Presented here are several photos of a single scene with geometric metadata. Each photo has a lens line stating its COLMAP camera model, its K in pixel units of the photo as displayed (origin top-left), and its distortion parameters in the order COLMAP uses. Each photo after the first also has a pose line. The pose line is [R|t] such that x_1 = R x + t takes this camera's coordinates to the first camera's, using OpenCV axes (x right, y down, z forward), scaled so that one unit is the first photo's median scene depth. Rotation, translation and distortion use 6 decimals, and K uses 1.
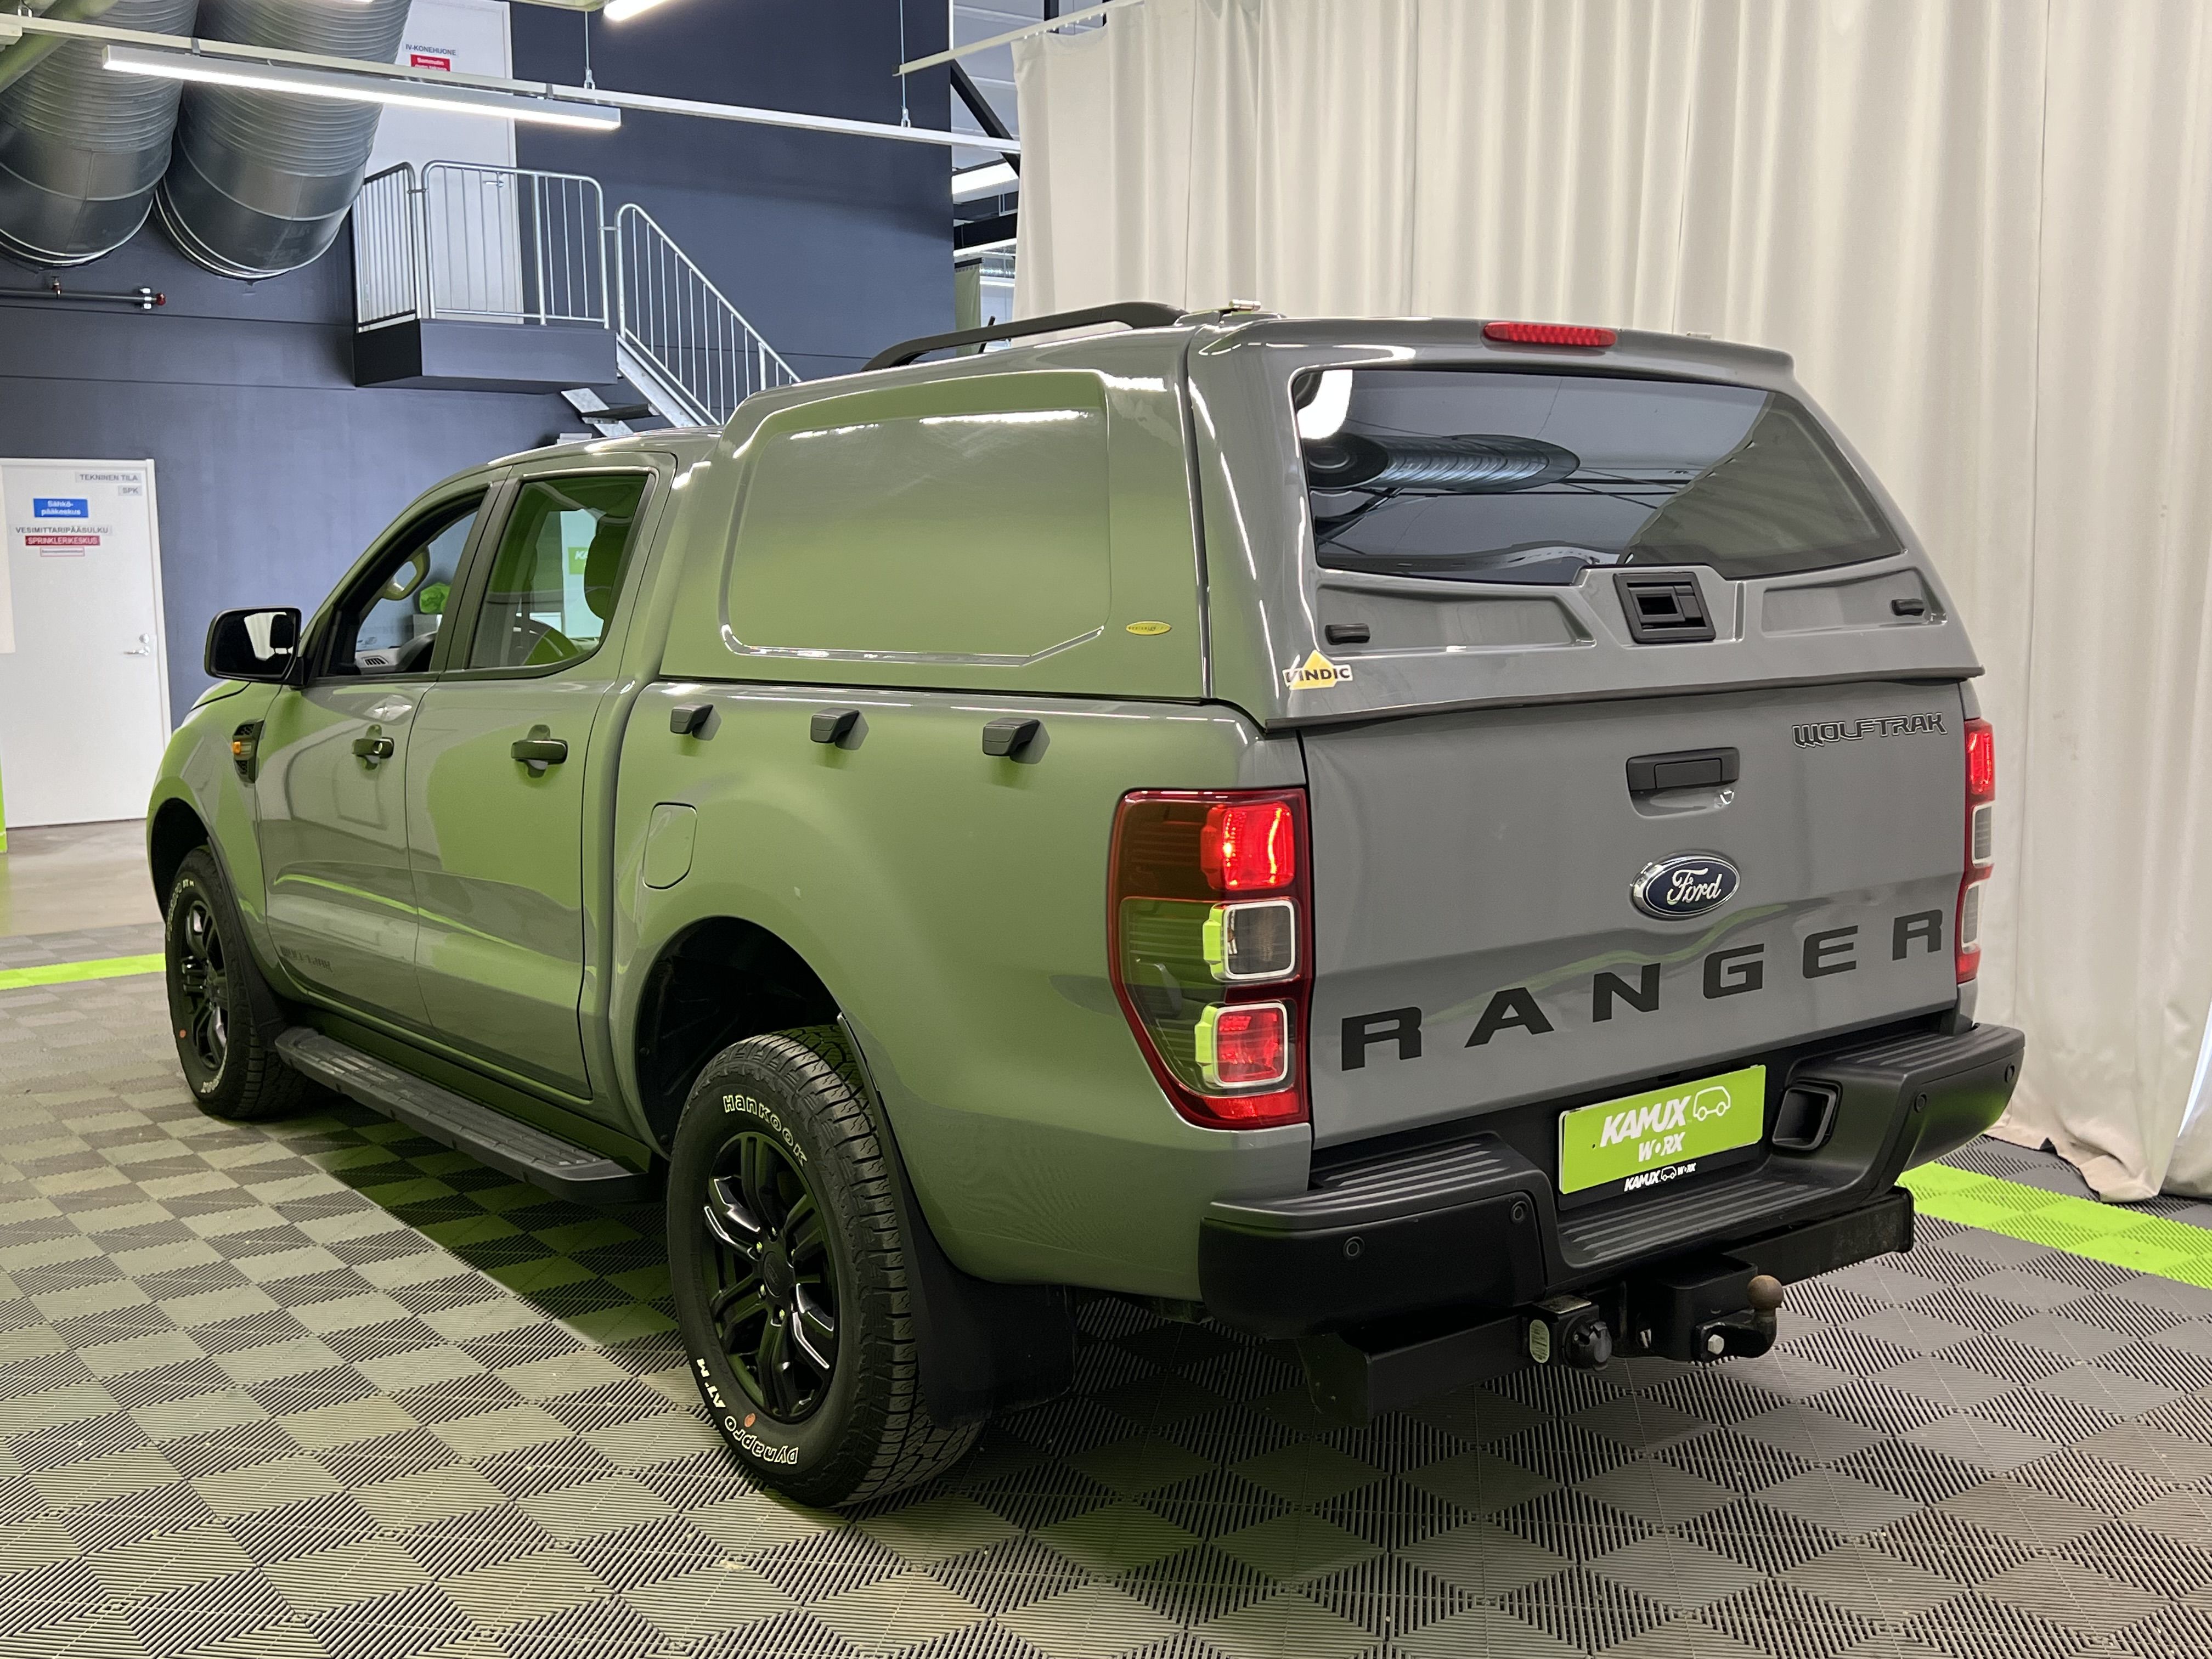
lens RADIAL K [[2307.8, 0, 1115.1], [0, 2307.8, 829.2], [0, 0, 1]] dist [0.056358, 0.000000]
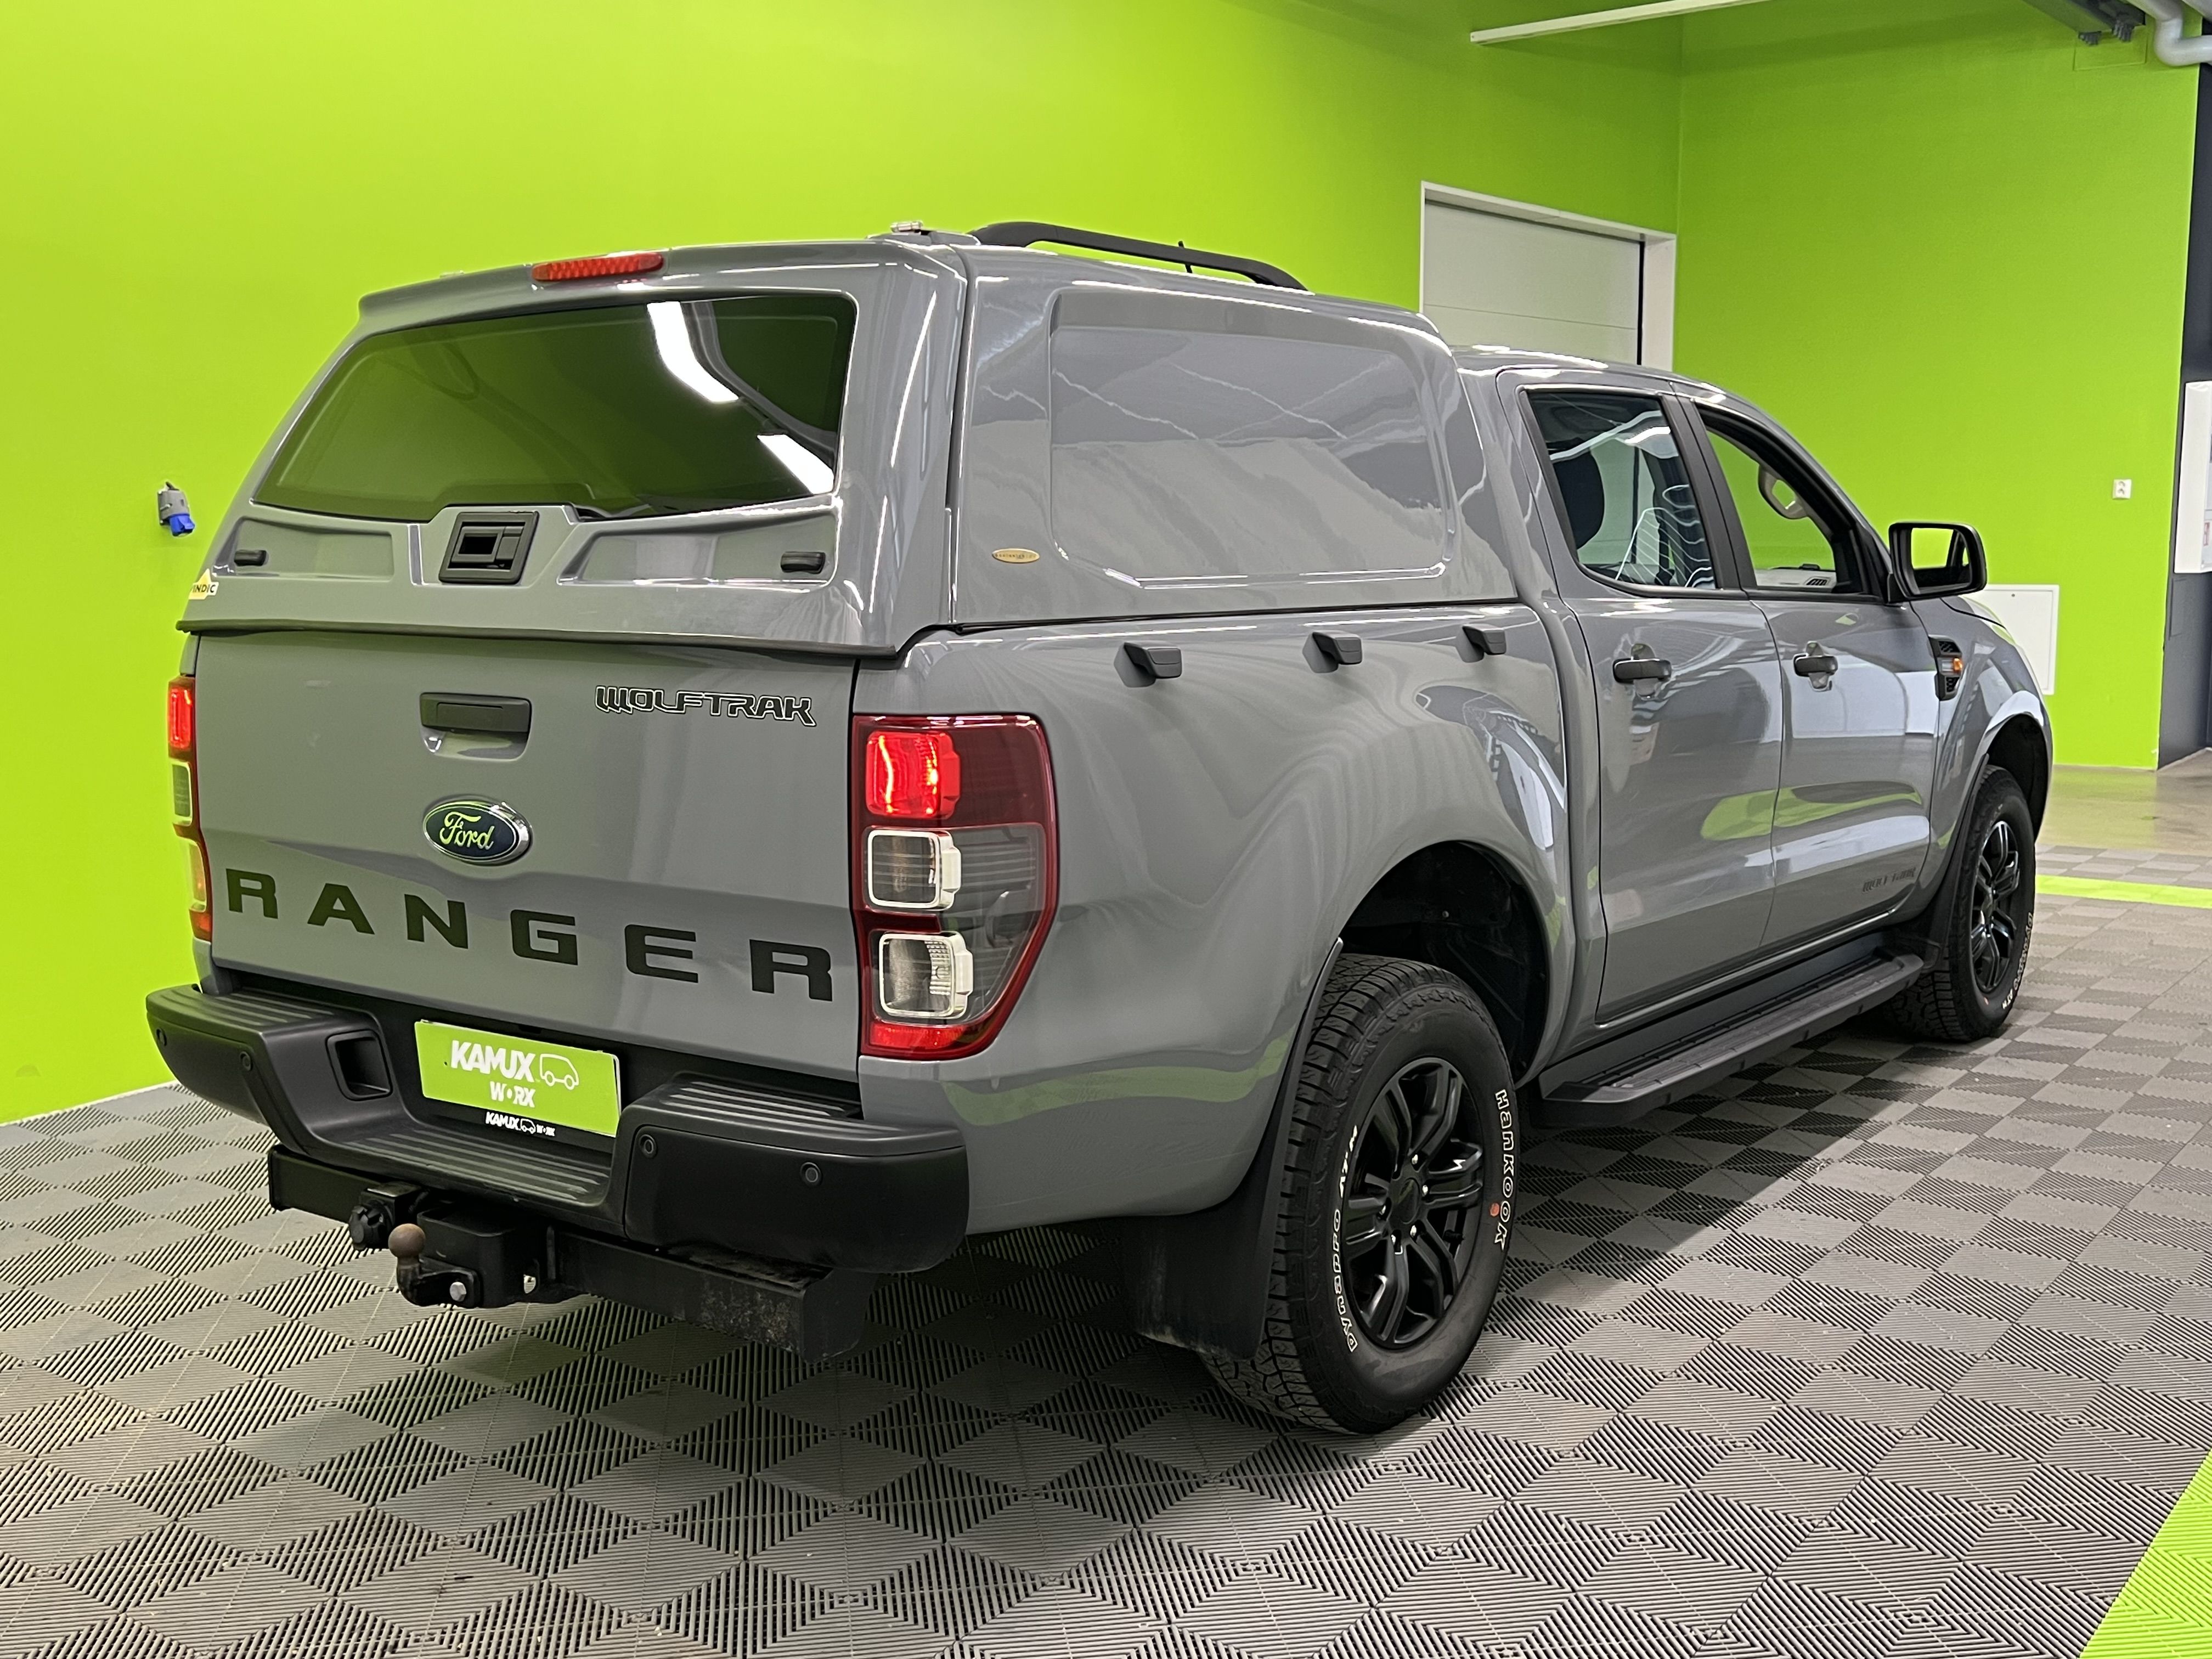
lens RADIAL K [[2307.8, 0, 1146.6], [0, 2307.8, 759.3], [0, 0, 1]] dist [0.056358, 0.000000]
pose [[0.300295, 0.129121, -0.945067, 1.239647], [-0.098156, 0.989719, 0.104032, -0.134197], [0.948783, 0.061523, 0.309881, 0.946980]]
